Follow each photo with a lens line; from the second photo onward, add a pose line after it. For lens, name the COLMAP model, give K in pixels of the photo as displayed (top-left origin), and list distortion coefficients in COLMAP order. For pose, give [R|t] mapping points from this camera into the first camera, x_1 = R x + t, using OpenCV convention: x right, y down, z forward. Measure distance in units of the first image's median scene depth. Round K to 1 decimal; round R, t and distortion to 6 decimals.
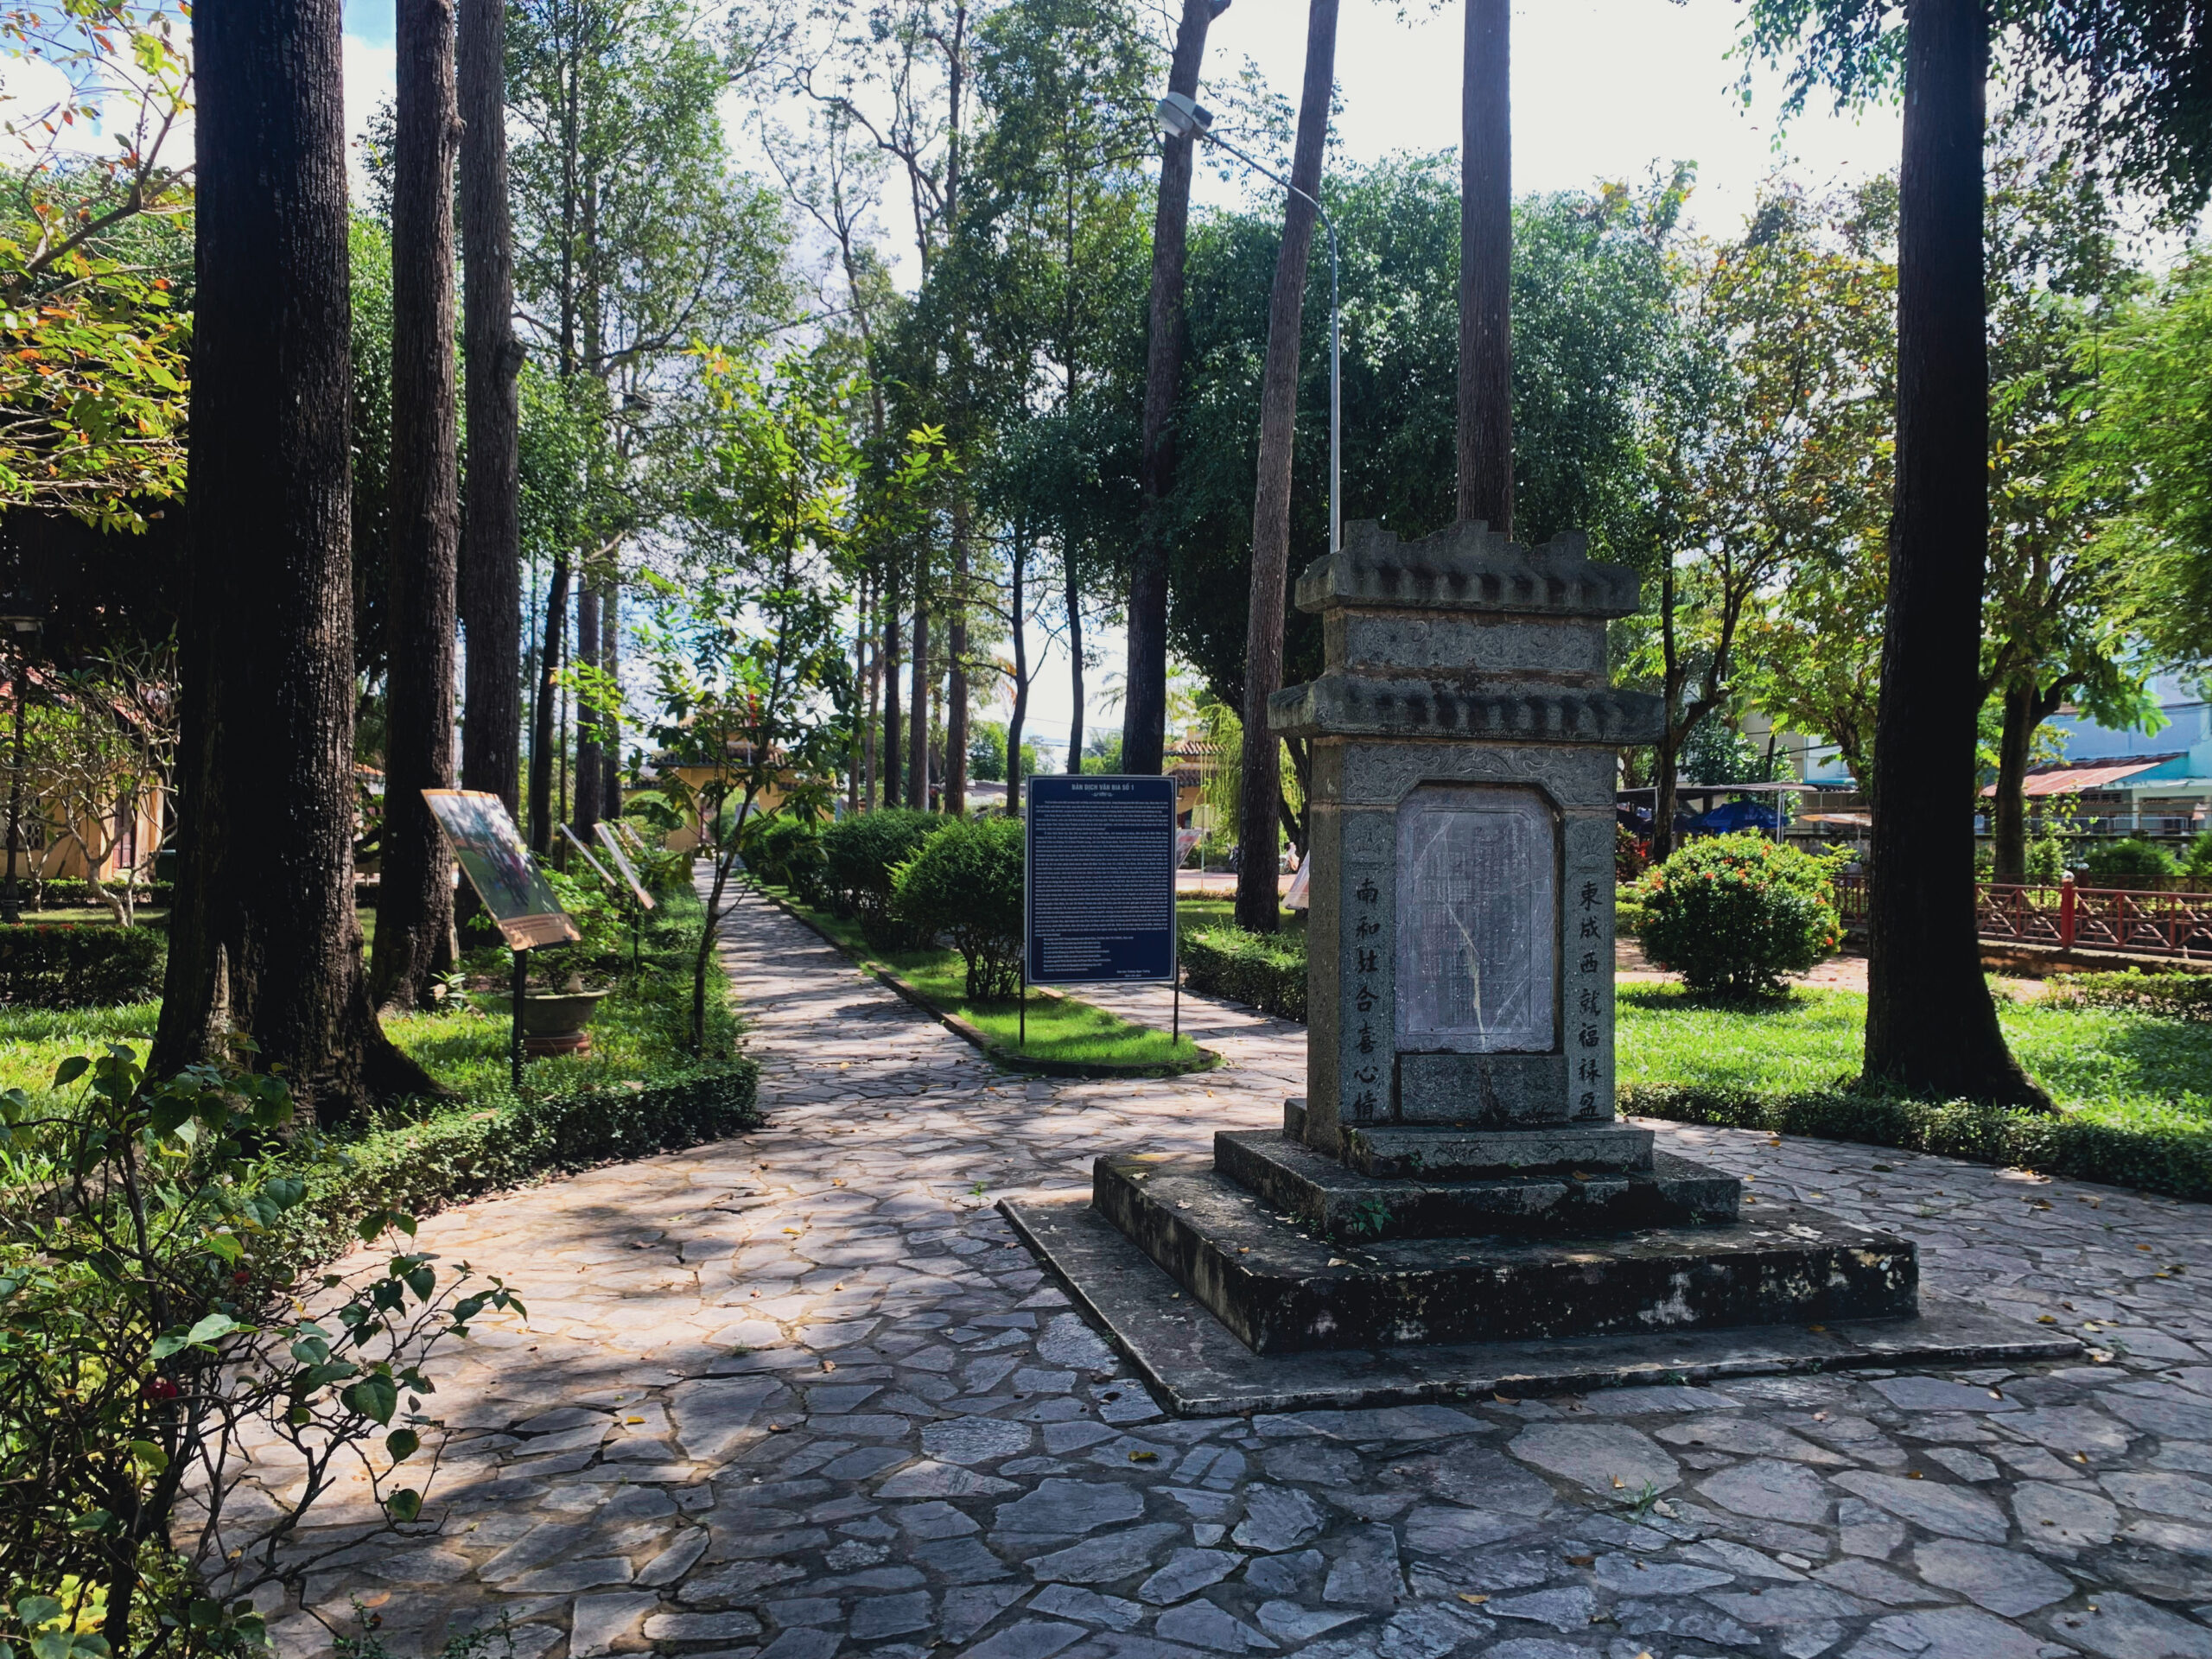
lens RADIAL K [[1688.4, 0, 1112.9], [0, 1688.4, 820.1], [0, 0, 1]] dist [-0.000358, 0.003072]
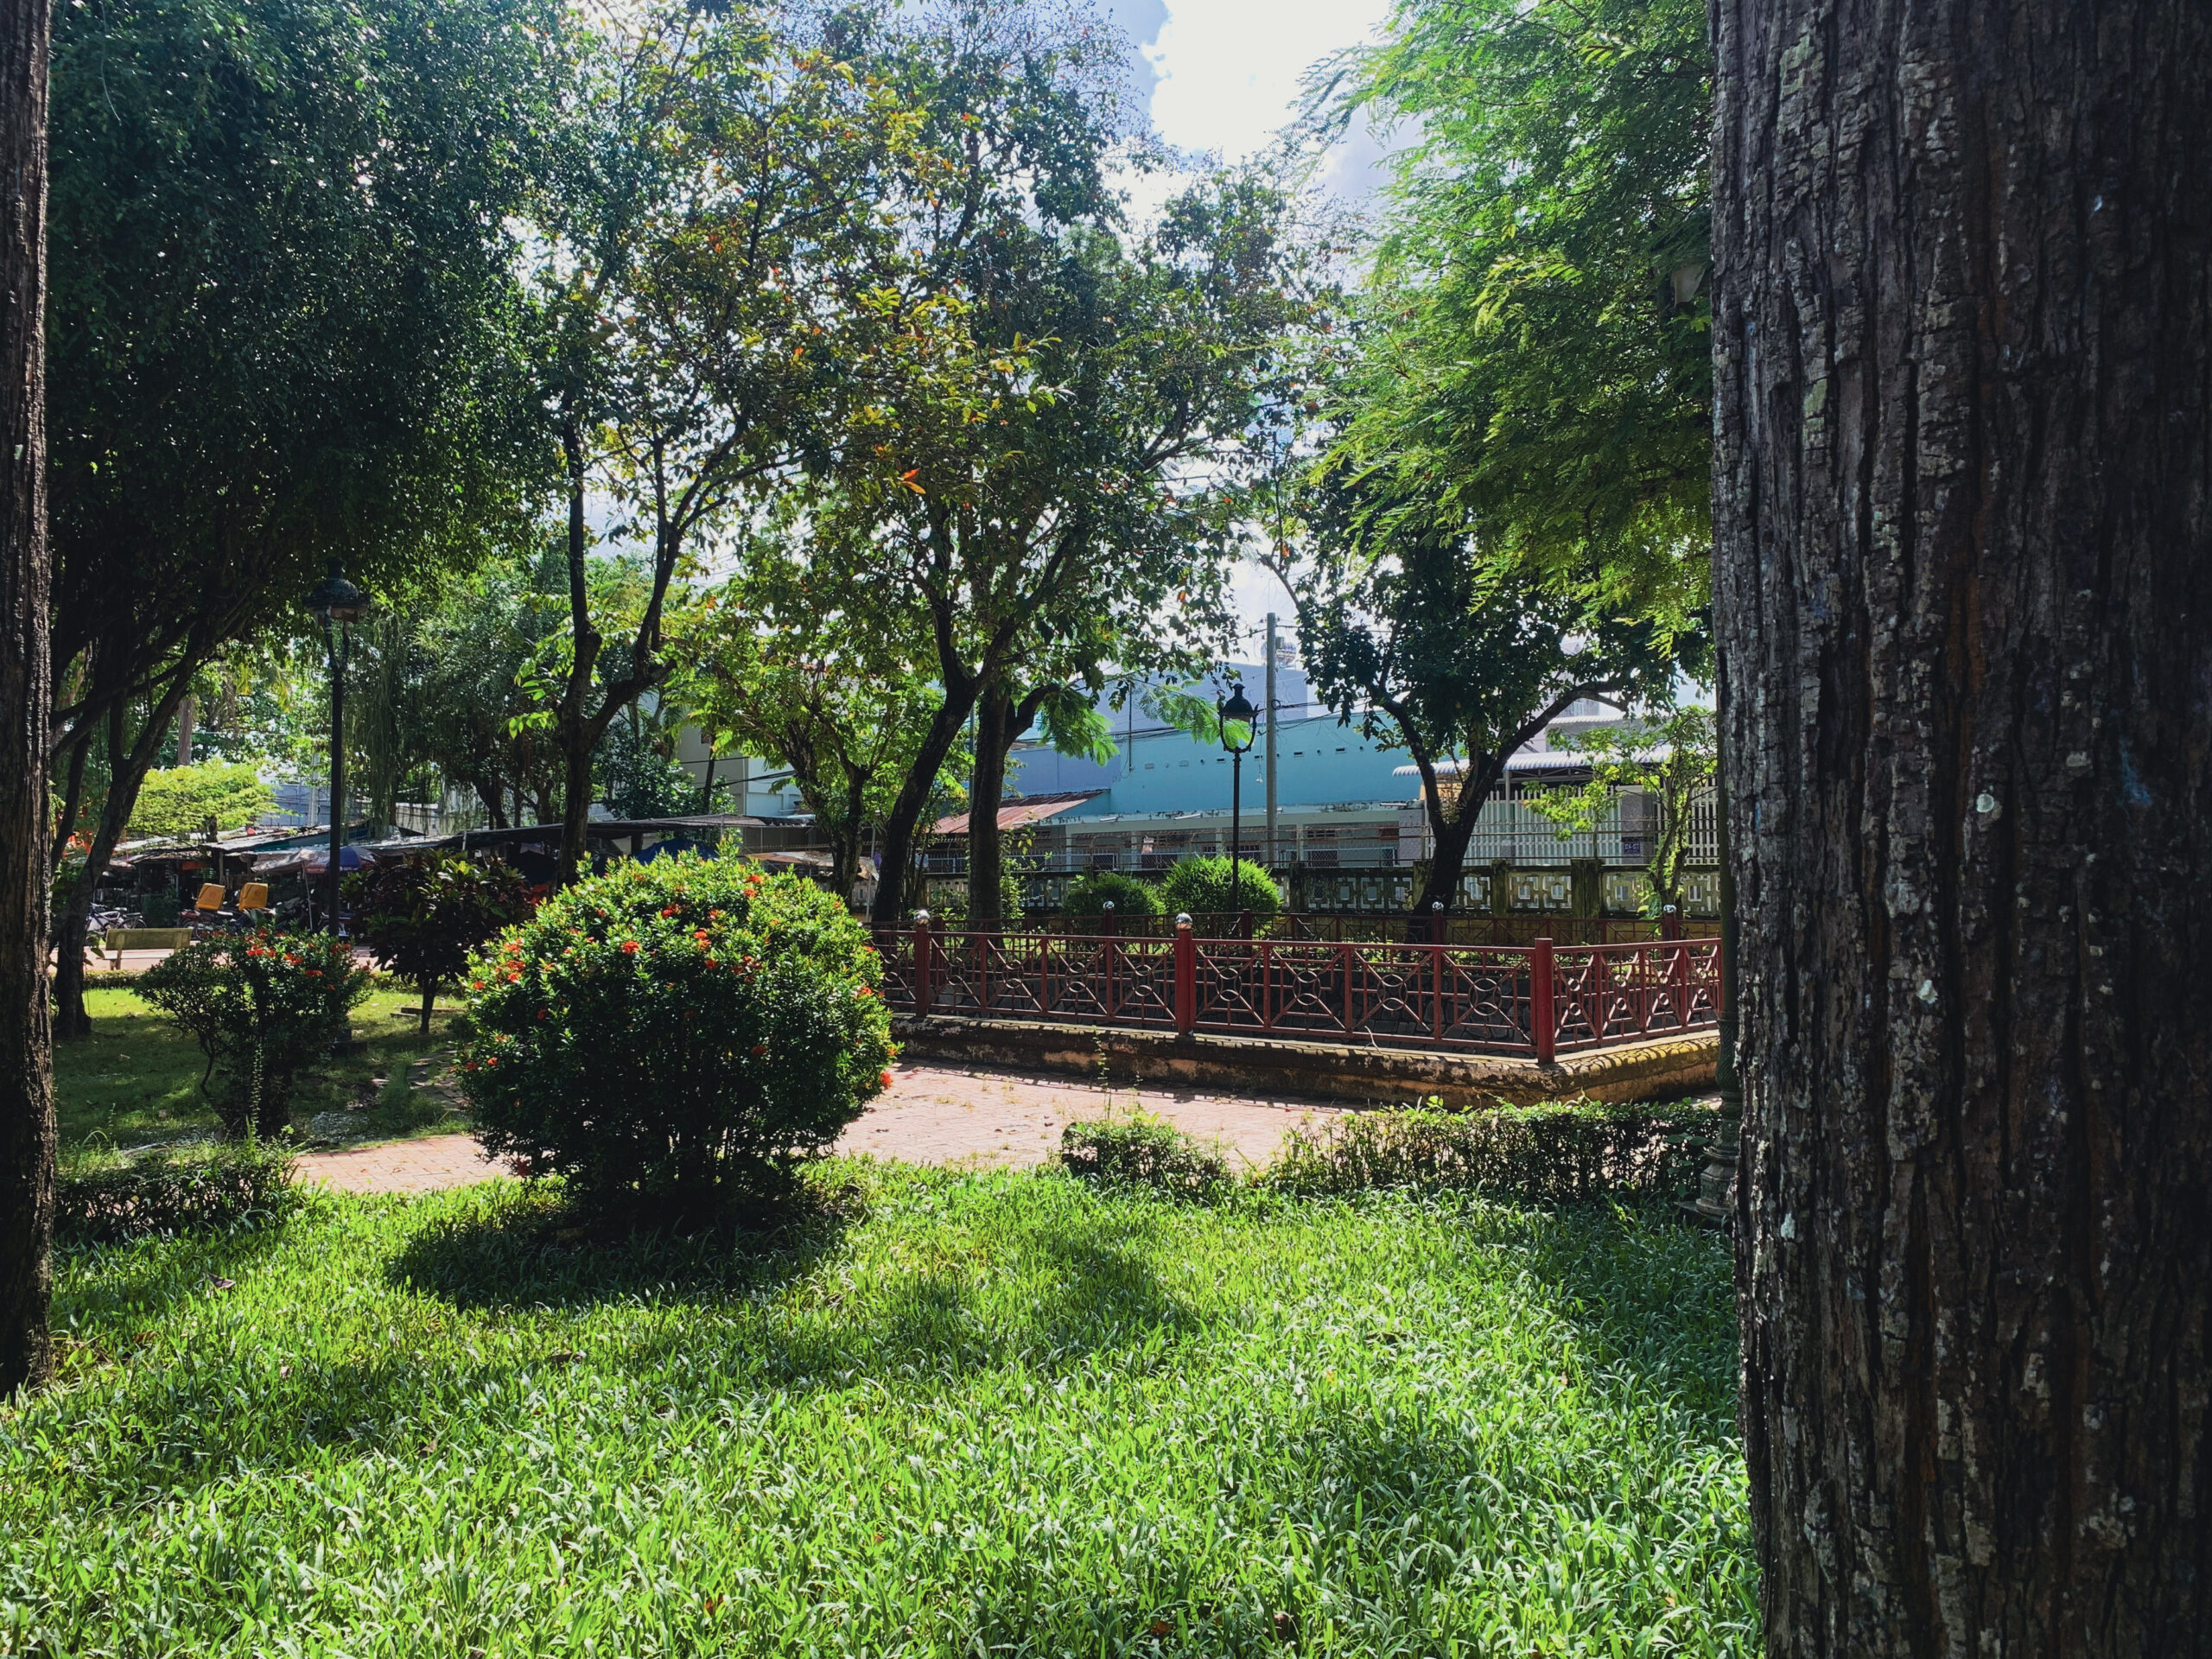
lens RADIAL K [[1688.4, 0, 1114.2], [0, 1688.4, 824.3], [0, 0, 1]] dist [-0.000358, 0.003072]
pose [[0.817936, 0.002446, 0.575303, 0.195686], [0.014087, 0.999606, -0.024278, 0.013322], [-0.575136, 0.027962, 0.817580, 0.546220]]
